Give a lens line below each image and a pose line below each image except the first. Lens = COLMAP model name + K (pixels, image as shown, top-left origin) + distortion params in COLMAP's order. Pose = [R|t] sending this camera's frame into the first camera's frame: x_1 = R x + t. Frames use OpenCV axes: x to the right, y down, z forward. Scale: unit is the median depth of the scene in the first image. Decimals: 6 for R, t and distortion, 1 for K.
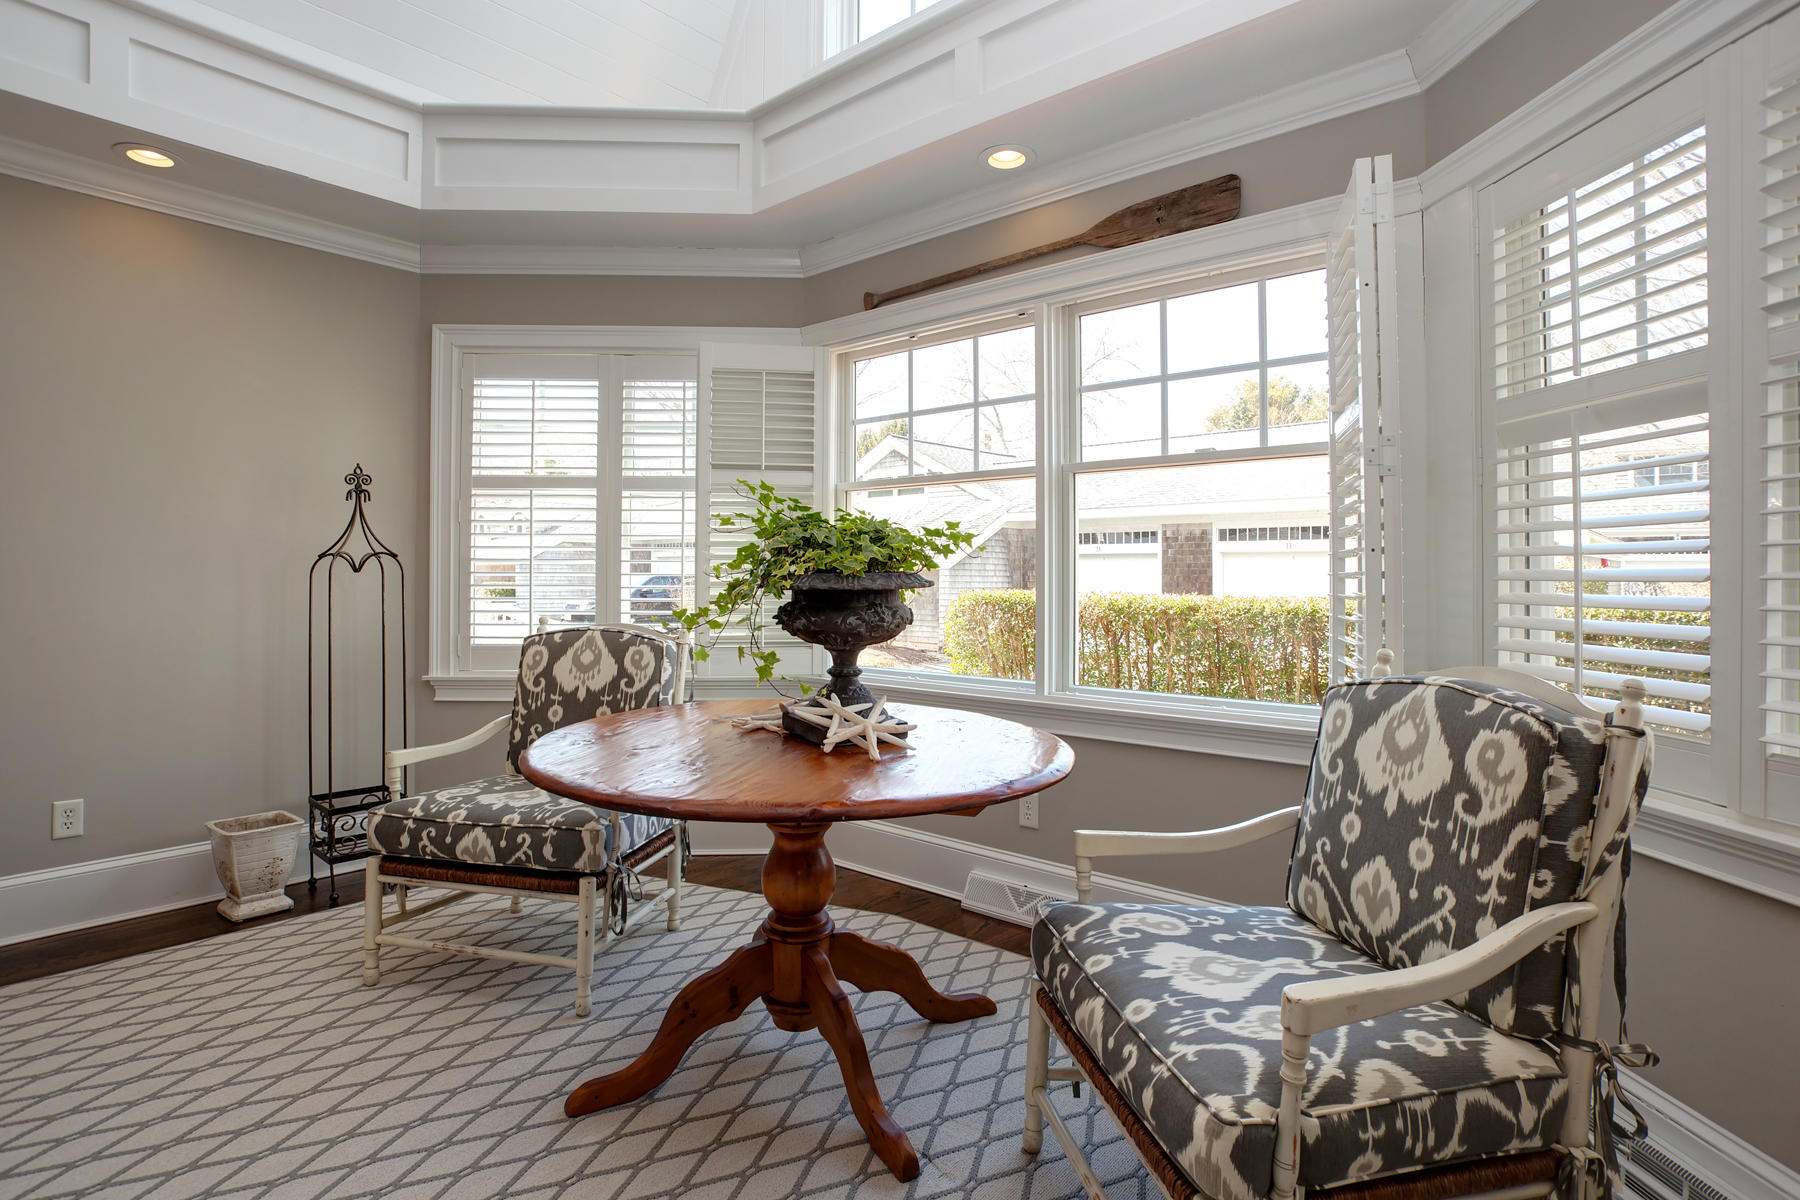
lens RADIAL K [[925.6, 0, 908.3], [0, 925.6, 568.5], [0, 0, 1]] dist [-0.068422, 0.020711]
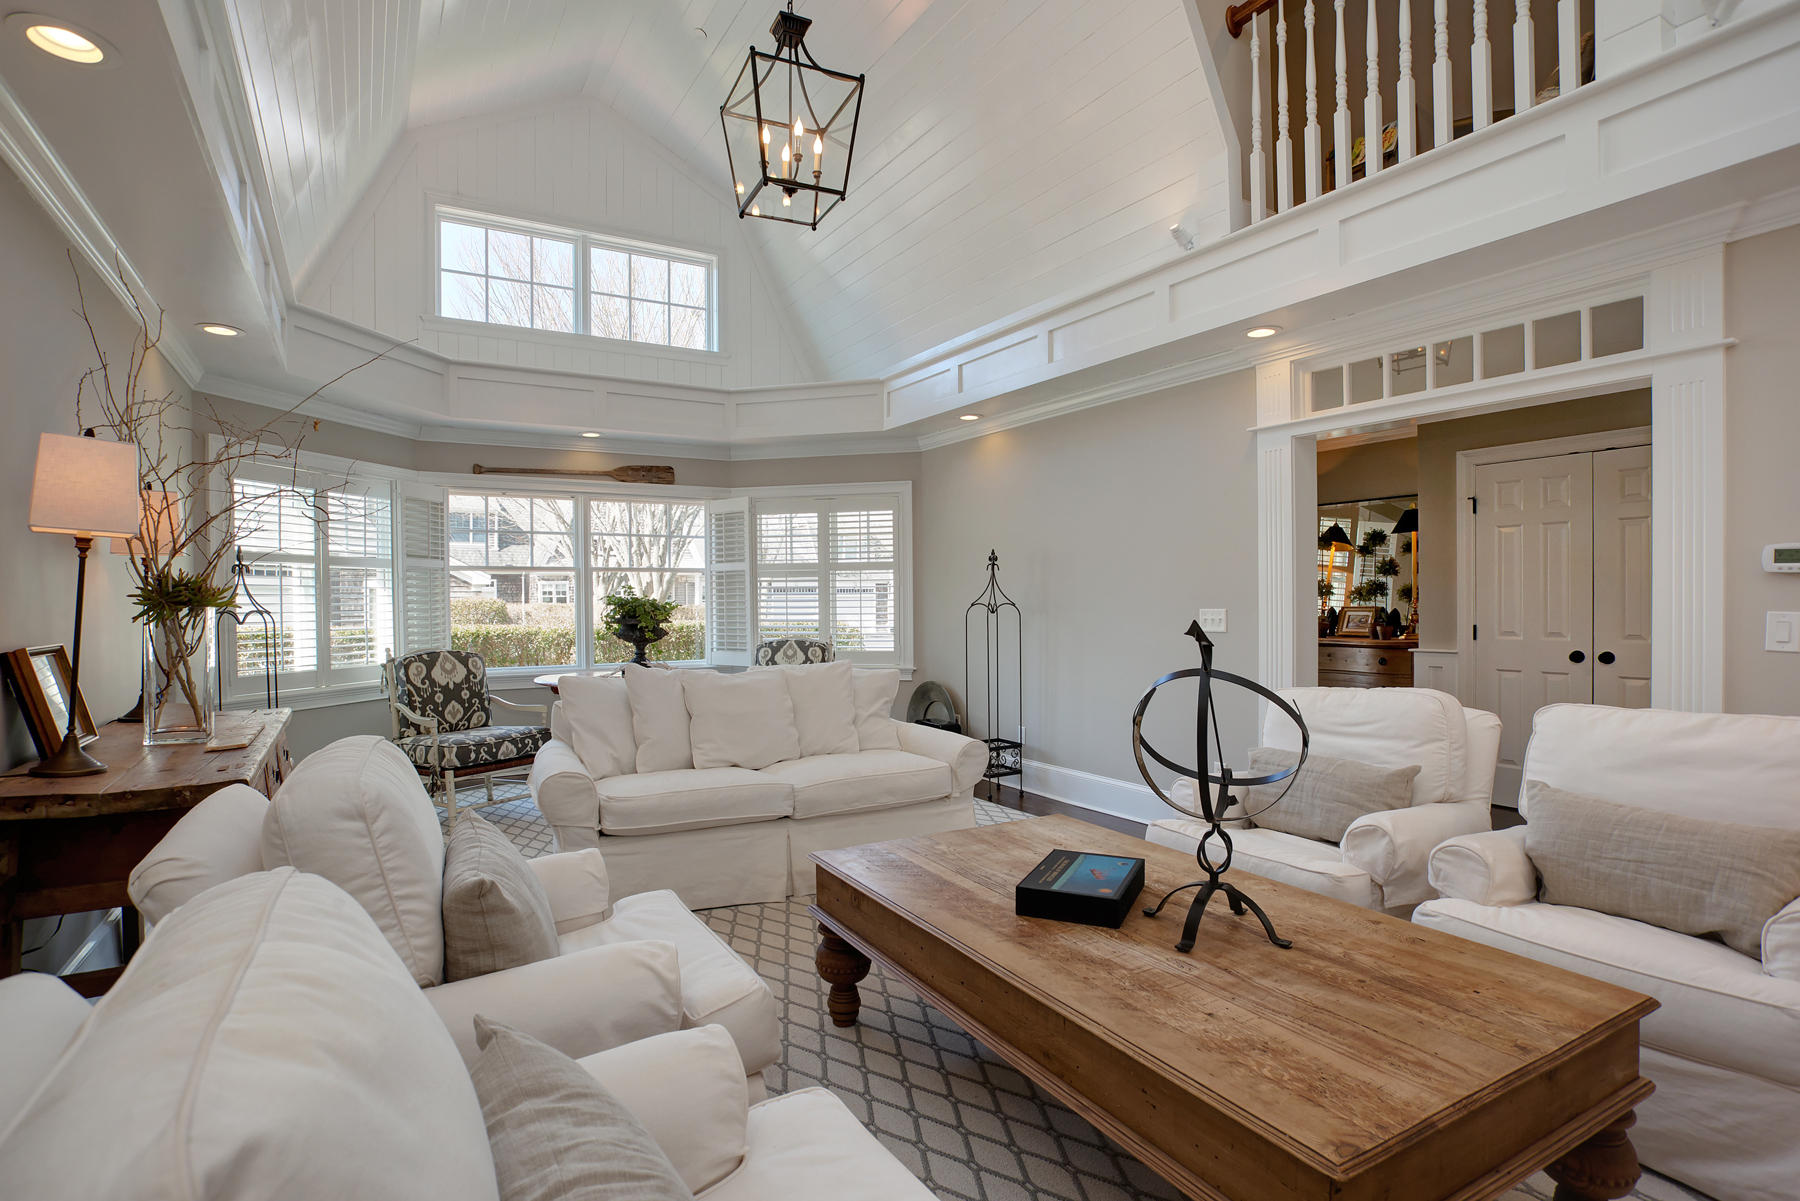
lens RADIAL K [[925.6, 0, 908.3], [0, 925.6, 569.0], [0, 0, 1]] dist [-0.068422, 0.020711]
pose [[0.305184, 0.025375, 0.951955, -2.241898], [-0.001350, 0.999655, -0.026213, -0.065480], [-0.952292, 0.006714, 0.305113, -0.558316]]
